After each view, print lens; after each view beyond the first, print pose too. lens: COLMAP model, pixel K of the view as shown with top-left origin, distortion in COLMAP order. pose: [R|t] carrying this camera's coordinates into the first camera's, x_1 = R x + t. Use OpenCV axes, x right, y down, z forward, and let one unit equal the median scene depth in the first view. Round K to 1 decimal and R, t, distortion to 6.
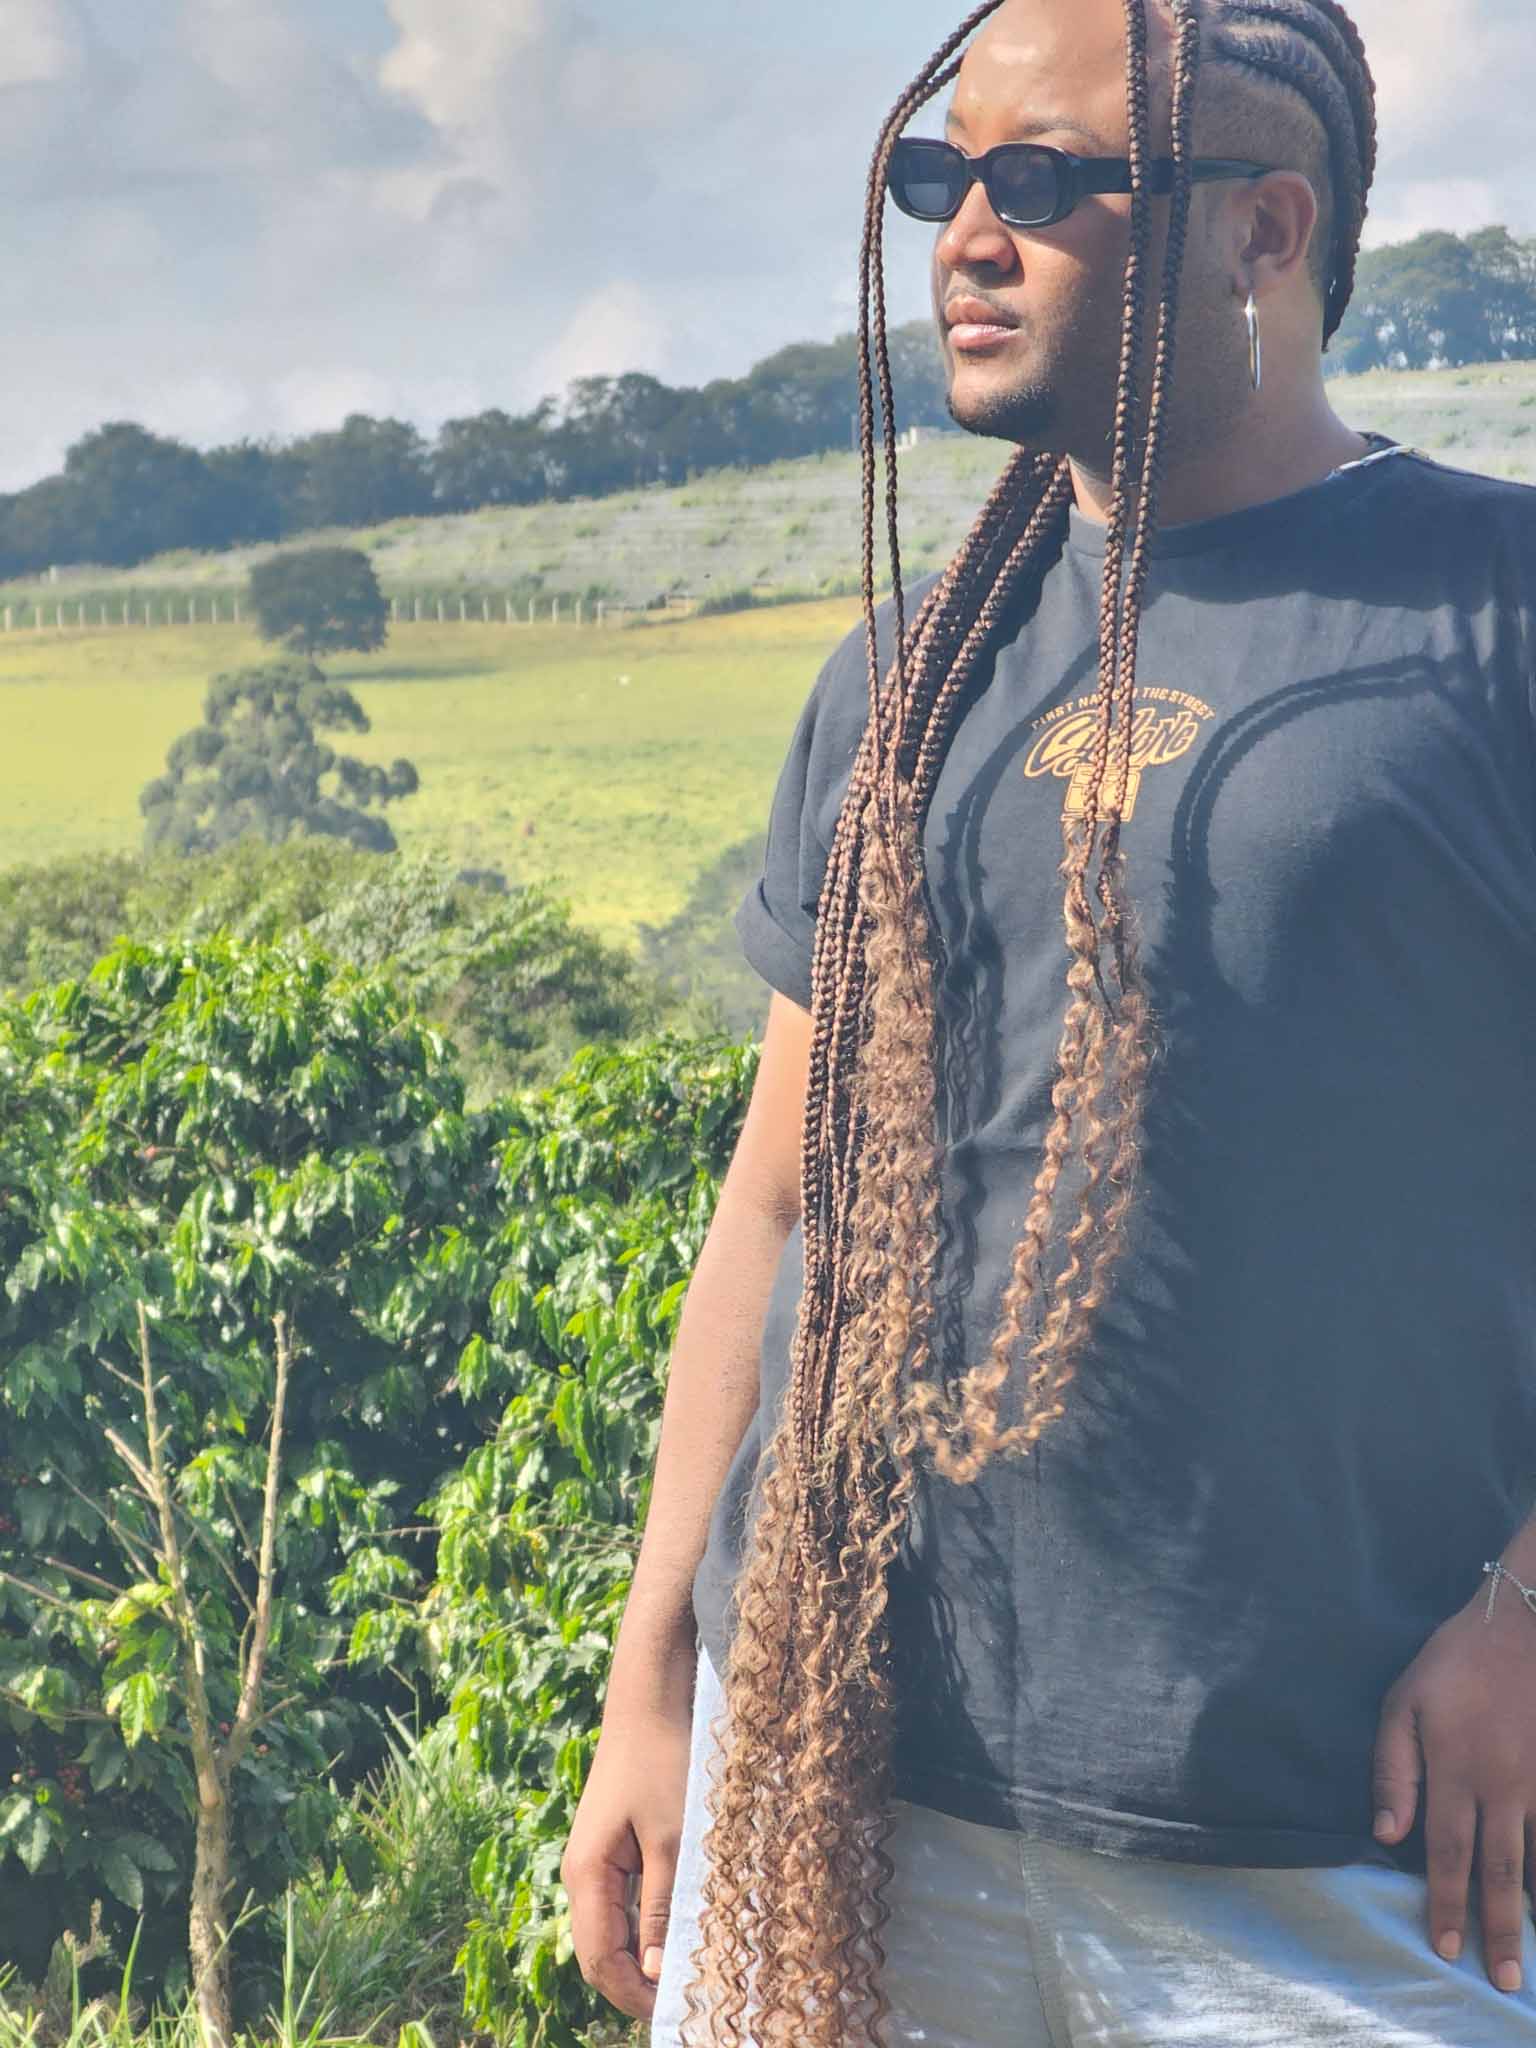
lens RADIAL K [[13839.4, 0, 774.5], [0, 13839.4, 933.2], [0, 0, 1]] dist [0.422079, 54.911025]
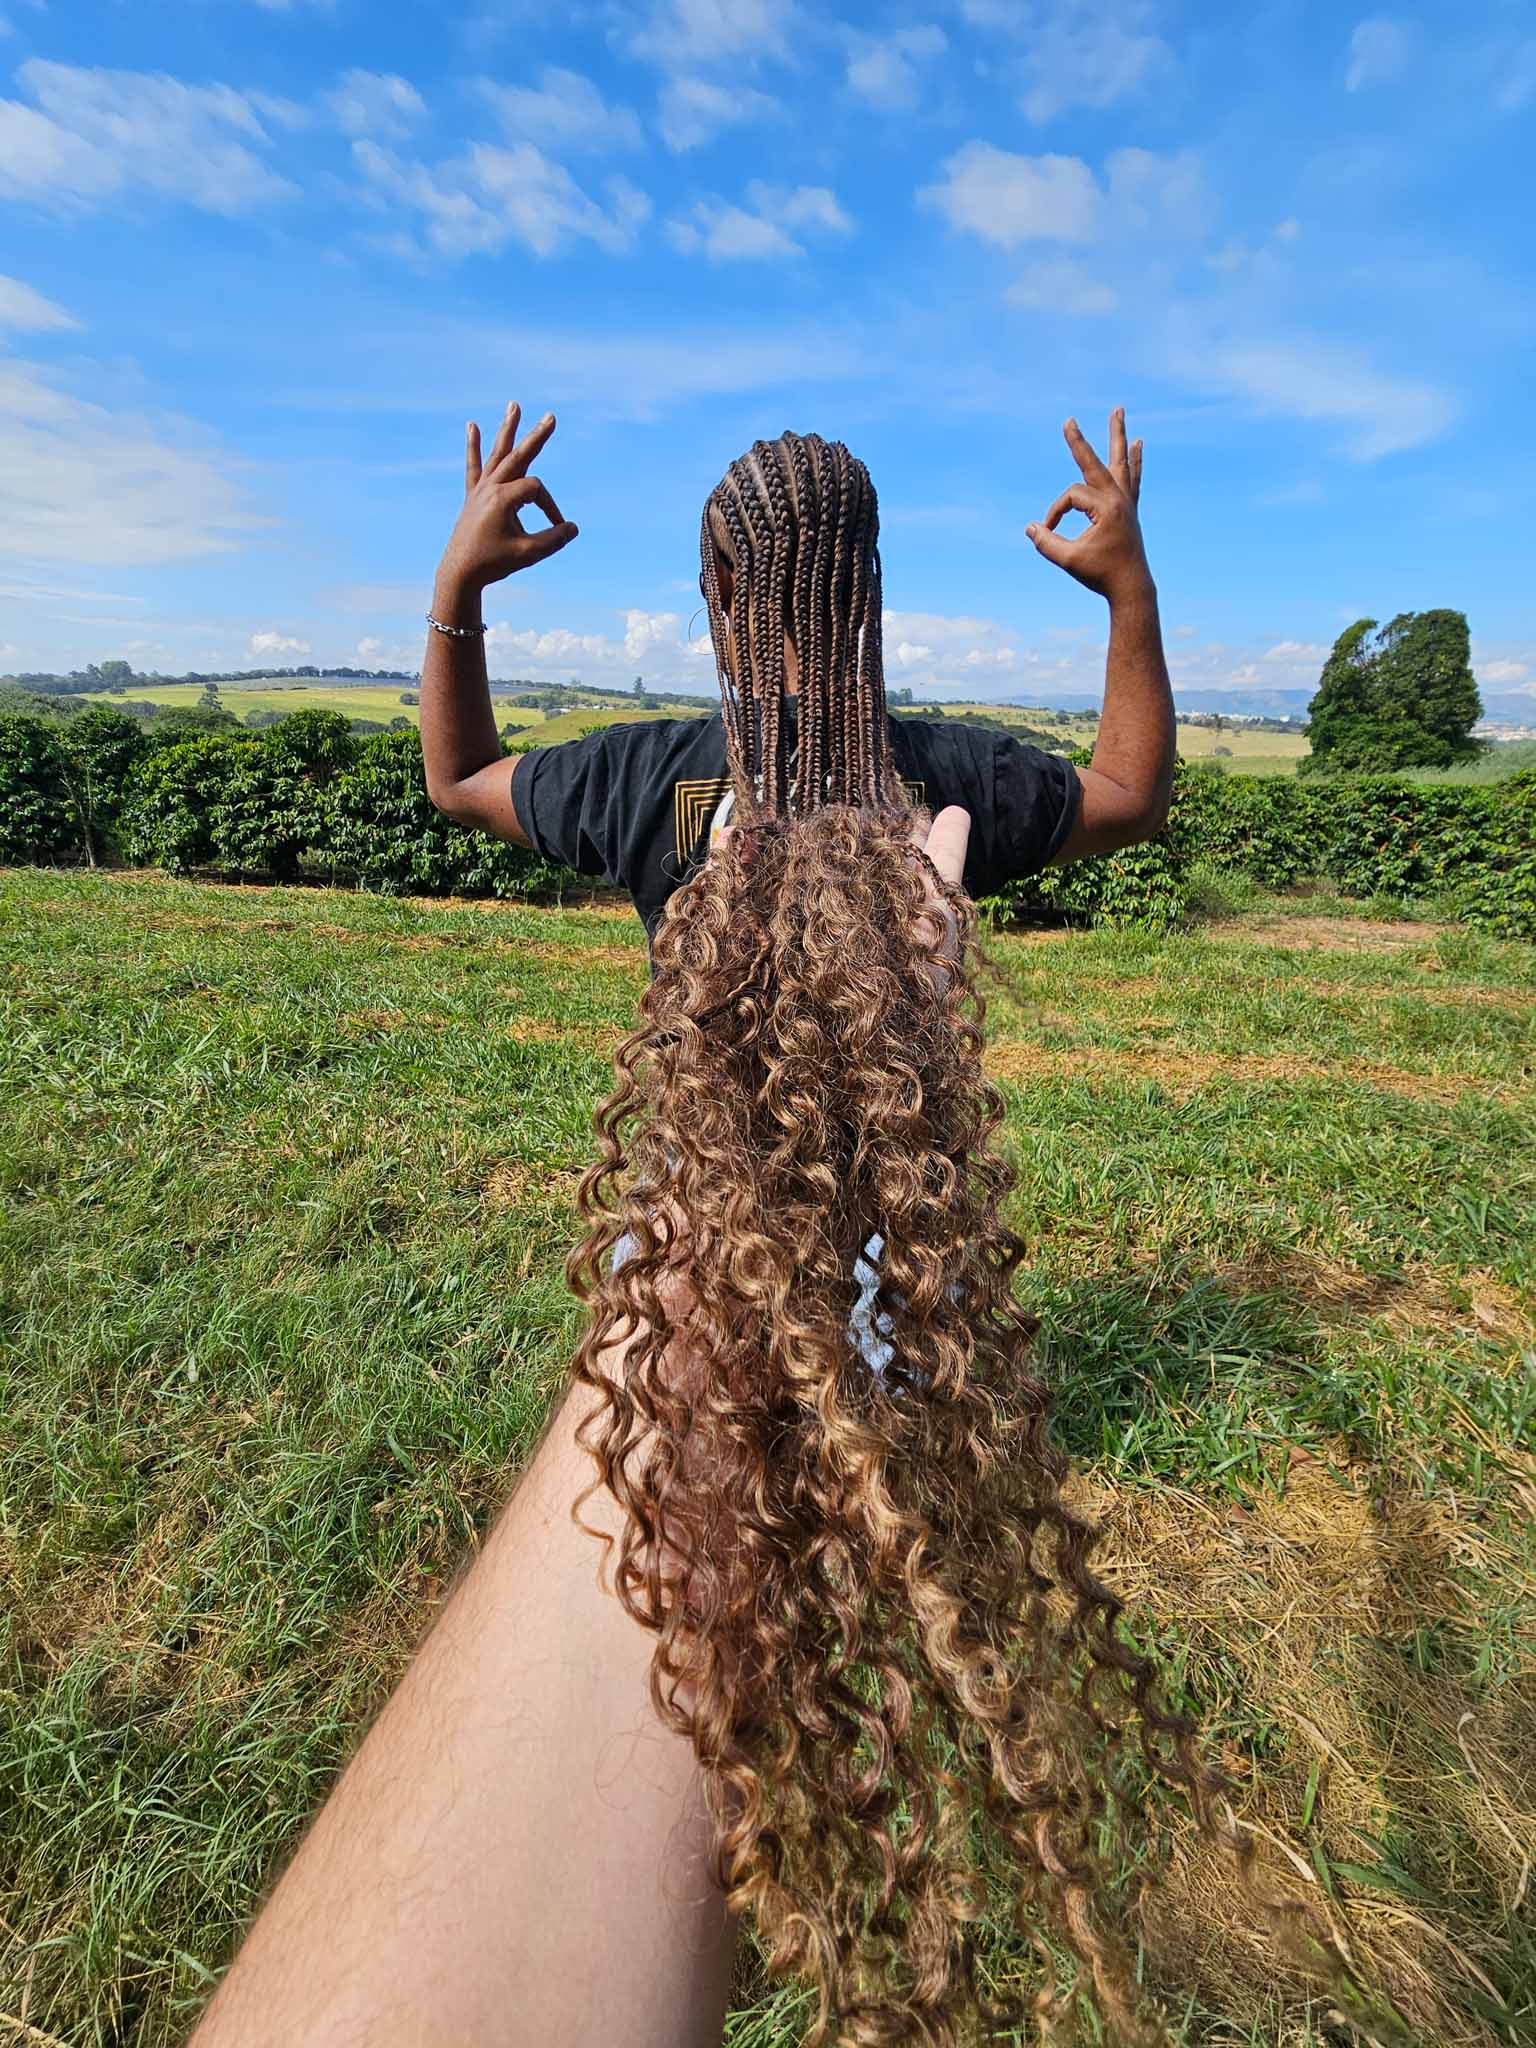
lens RADIAL K [[863.2, 0, 734.6], [0, 863.2, 1012.7], [0, 0, 1]] dist [0.030575, 0.000679]
pose [[0.887208, -0.097129, 0.451030, 0.043554], [-0.046218, 0.953961, 0.296349, -0.001199], [-0.459049, -0.283768, 0.841873, 0.354741]]
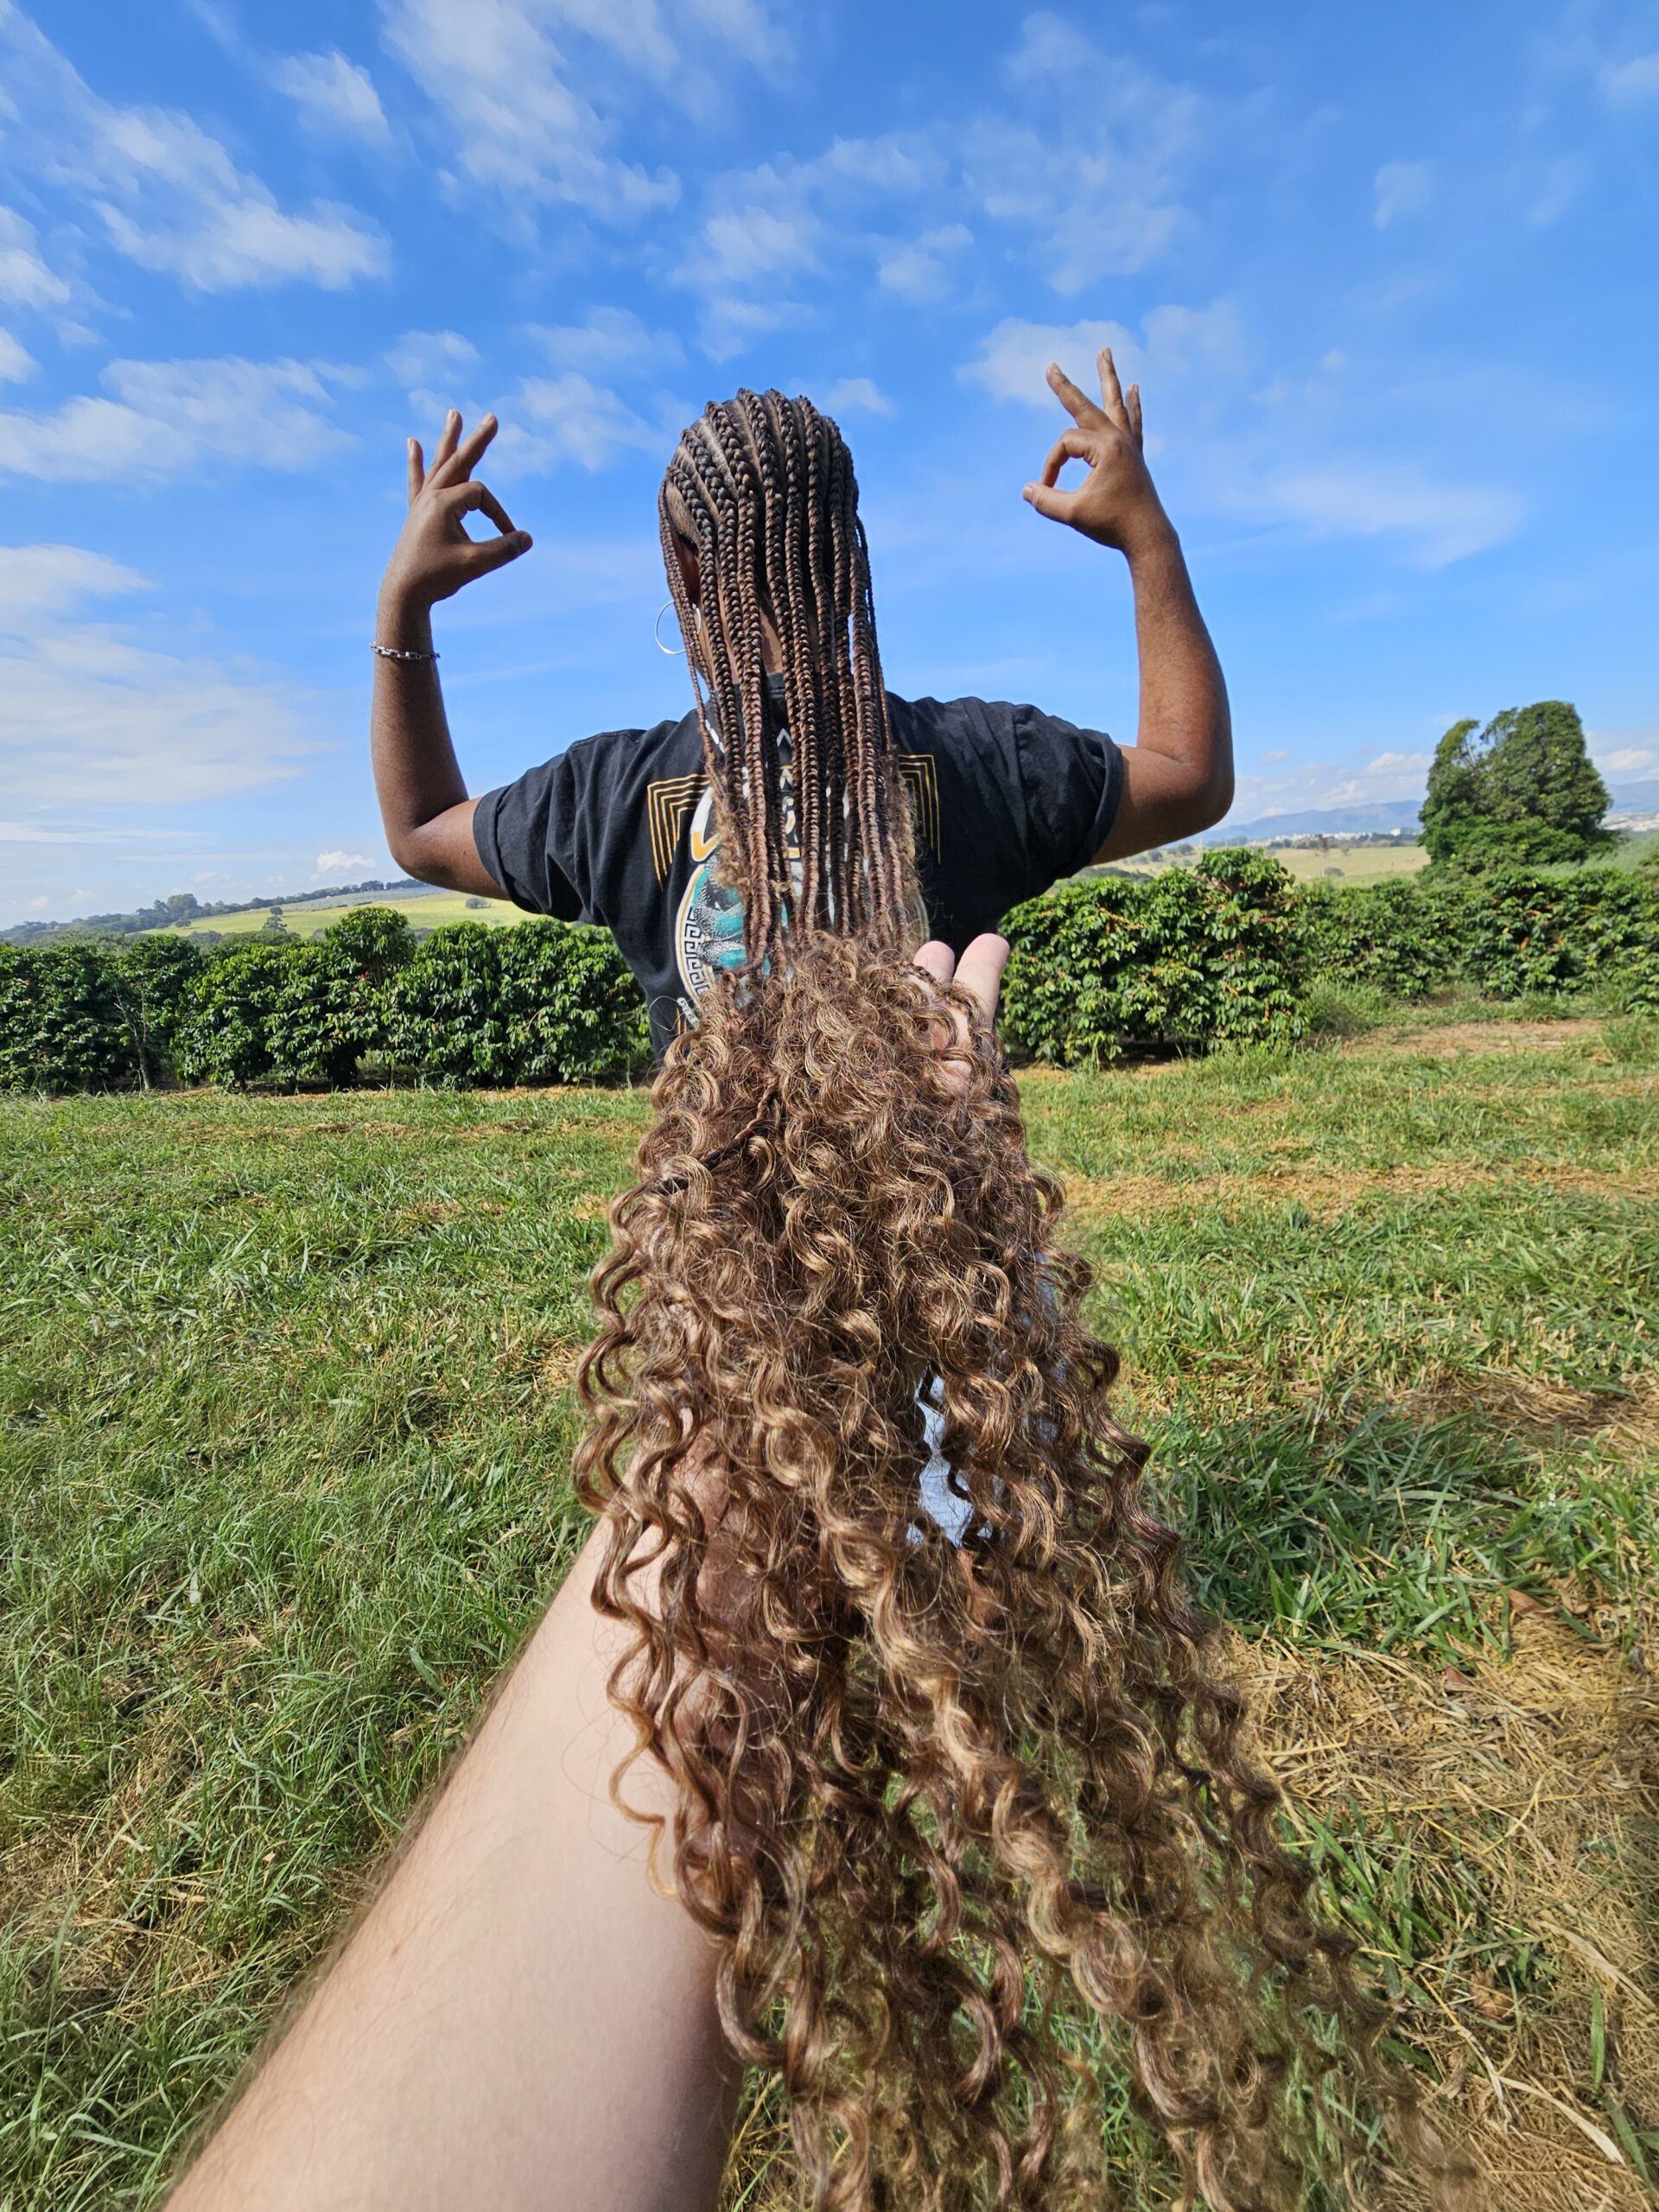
lens RADIAL K [[932.4, 0, 794.9], [0, 932.4, 1102.6], [0, 0, 1]] dist [0.029171, -0.001665]
pose [[0.895504, -0.123273, 0.427640, 0.047358], [0.042273, 0.980090, 0.194001, 0.005294], [-0.443041, -0.155652, 0.882886, 0.354867]]
